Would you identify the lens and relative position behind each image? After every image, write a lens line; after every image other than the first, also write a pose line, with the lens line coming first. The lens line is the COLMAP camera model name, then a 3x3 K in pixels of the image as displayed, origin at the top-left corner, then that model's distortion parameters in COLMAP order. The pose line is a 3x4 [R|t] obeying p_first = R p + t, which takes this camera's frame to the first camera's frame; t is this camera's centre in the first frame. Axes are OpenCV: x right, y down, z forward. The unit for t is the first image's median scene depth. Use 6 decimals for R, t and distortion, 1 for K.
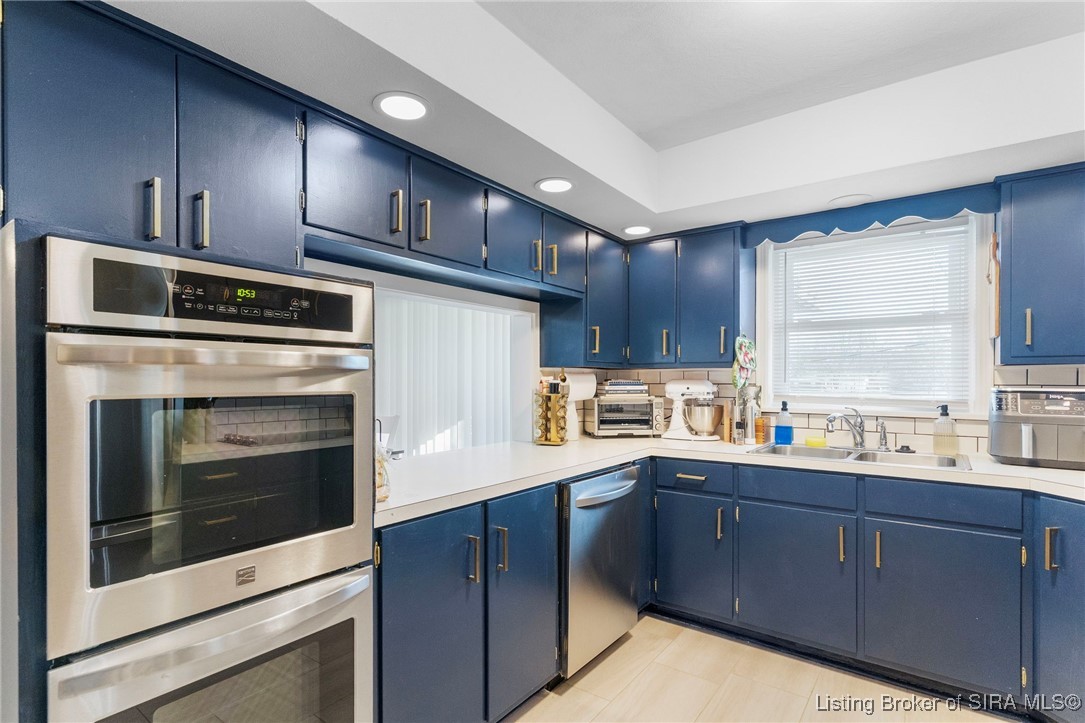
lens RADIAL K [[533.7, 0, 542.3], [0, 533.7, 382.4], [0, 0, 1]] dist [0.000711, 0.000390]
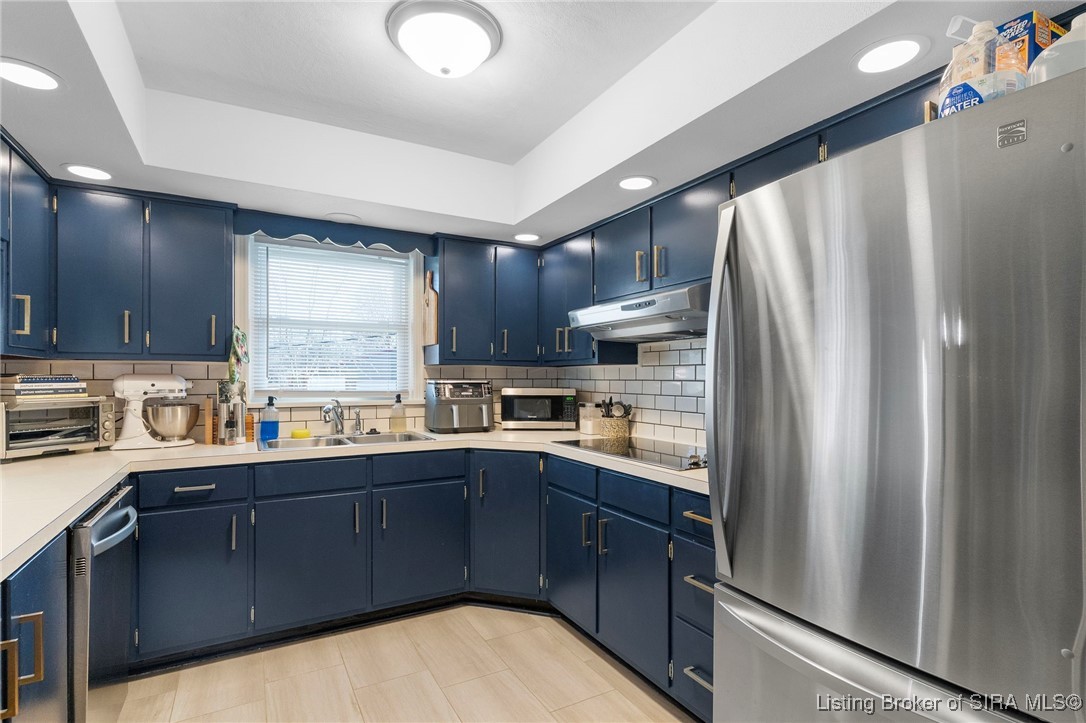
lens RADIAL K [[522.1, 0, 542.6], [0, 522.1, 375.9], [0, 0, 1]] dist [-0.000682, -0.000167]
pose [[0.408090, 0.000021, 0.912942, -0.234198], [0.003936, 0.999991, -0.001782, 0.000656], [-0.912933, 0.004320, 0.408086, 0.136173]]
